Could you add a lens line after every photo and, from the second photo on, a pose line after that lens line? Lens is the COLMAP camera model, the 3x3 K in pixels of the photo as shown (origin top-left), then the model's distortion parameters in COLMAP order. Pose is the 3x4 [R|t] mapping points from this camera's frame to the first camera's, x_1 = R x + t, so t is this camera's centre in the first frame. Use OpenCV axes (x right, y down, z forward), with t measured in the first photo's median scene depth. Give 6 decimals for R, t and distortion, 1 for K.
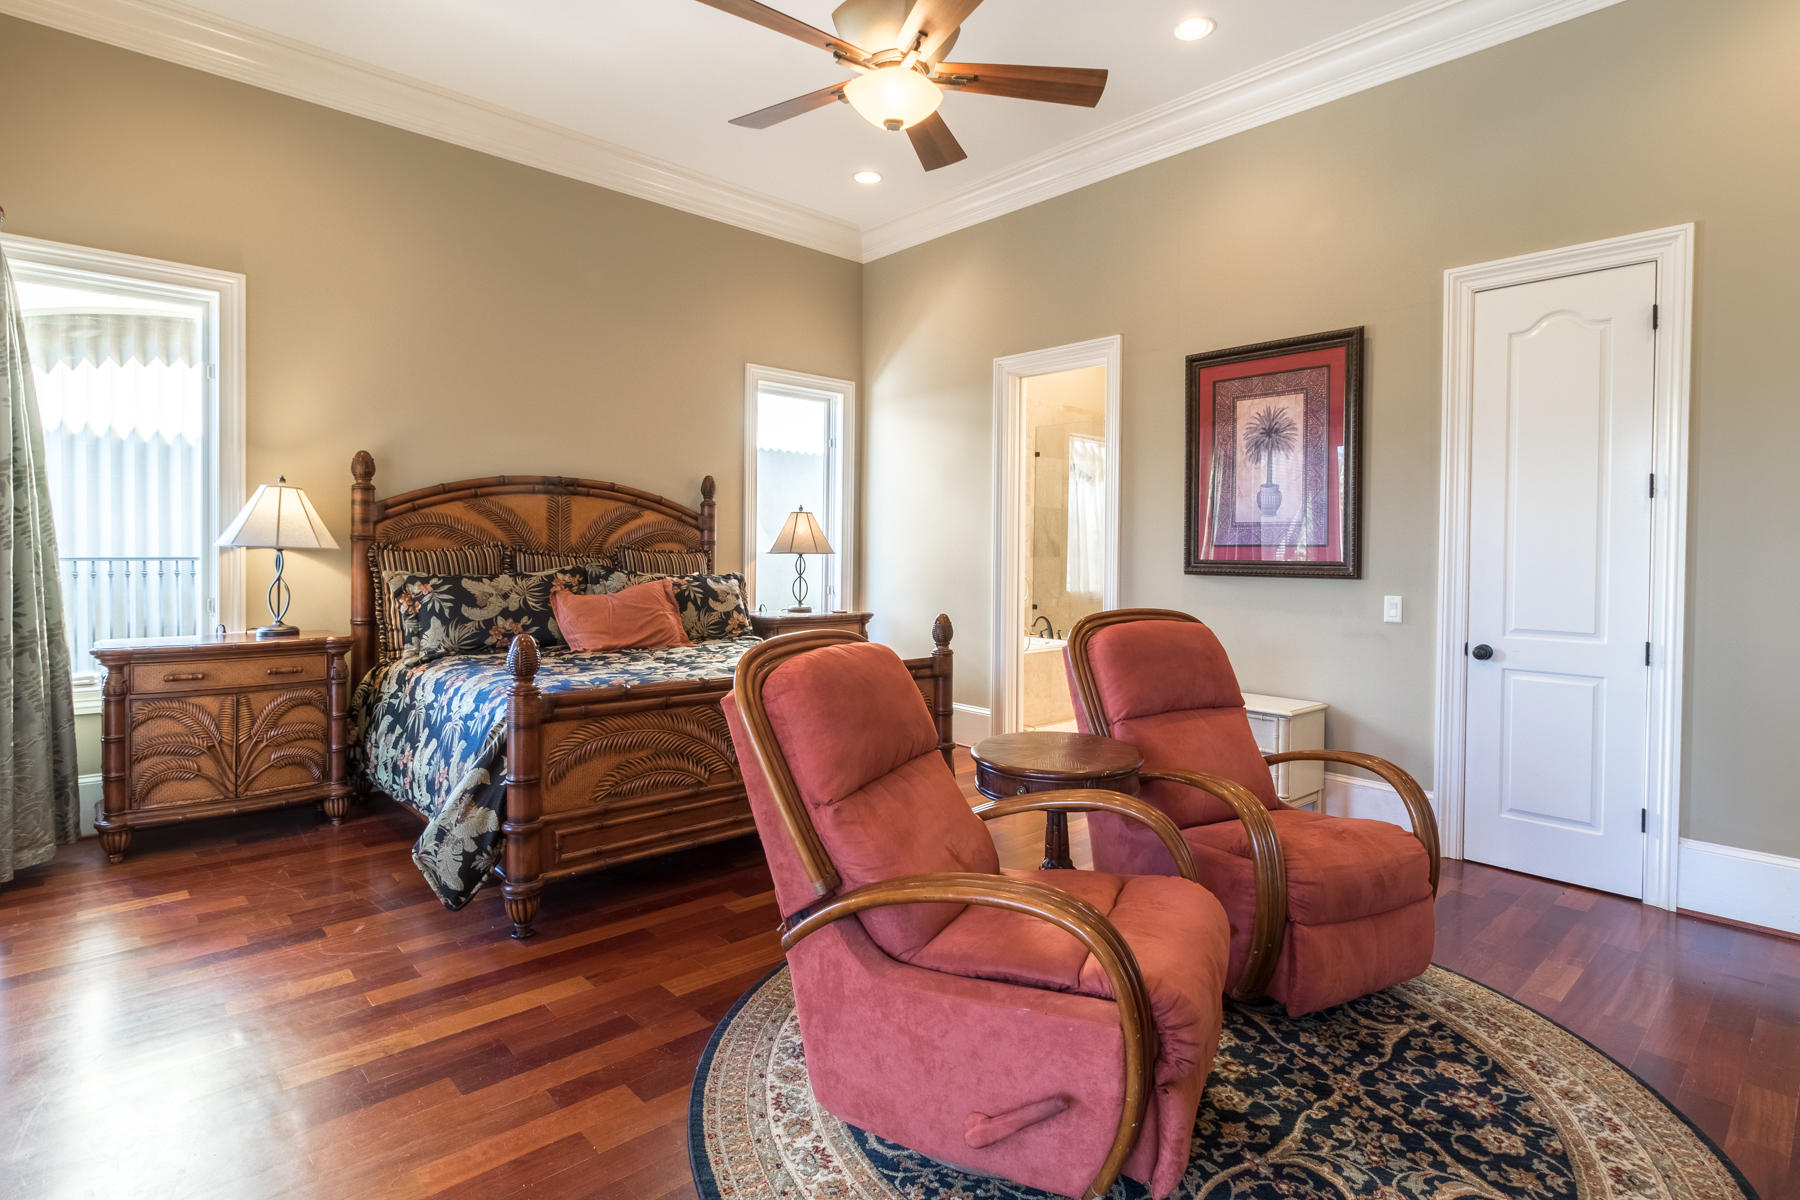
lens RADIAL K [[919.0, 0, 912.7], [0, 919.0, 561.7], [0, 0, 1]] dist [-0.000773, 0.000394]
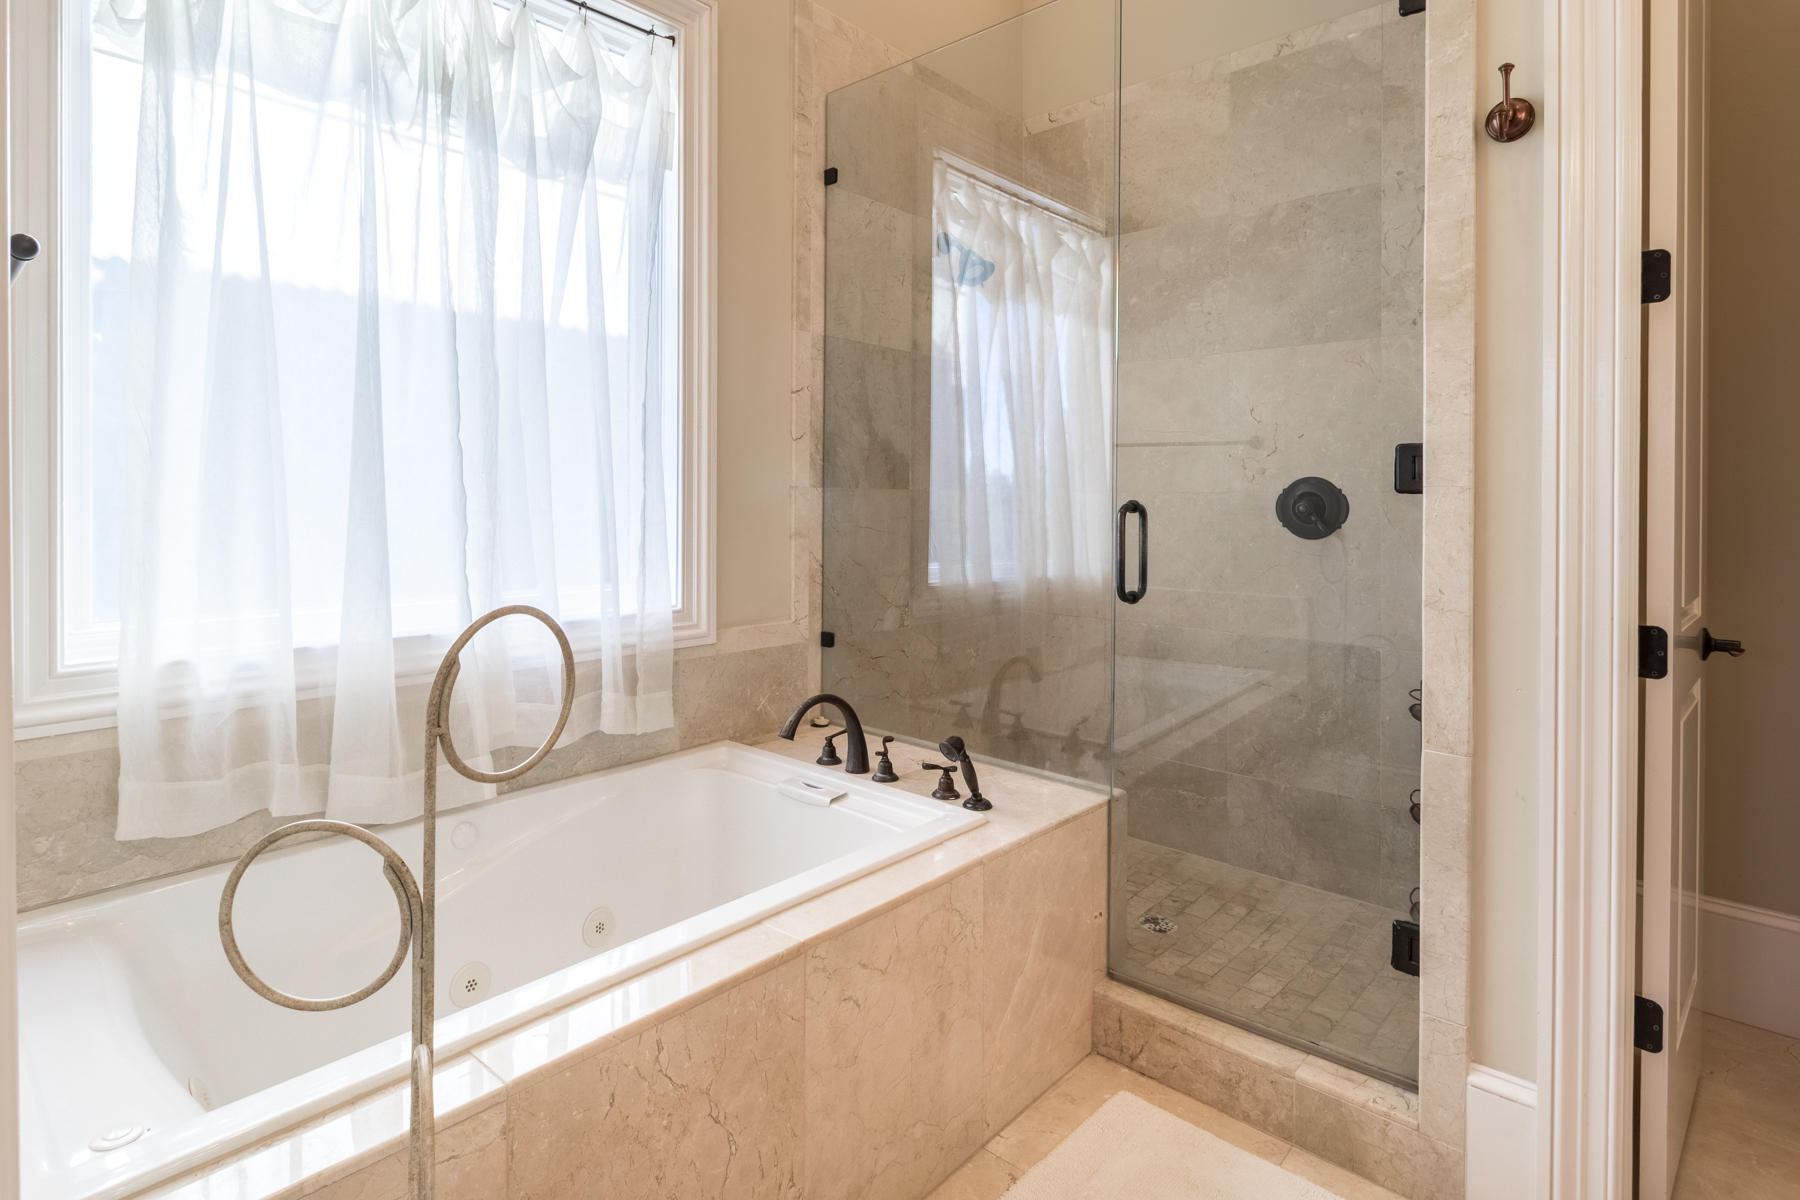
lens RADIAL K [[919.0, 0, 888.6], [0, 919.0, 508.1], [0, 0, 1]] dist [-0.000773, 0.000394]
pose [[0.997166, -0.010661, 0.074475, 0.399637], [0.010977, 0.999932, -0.003826, 0.011099], [-0.074429, 0.004633, 0.997216, 2.050938]]
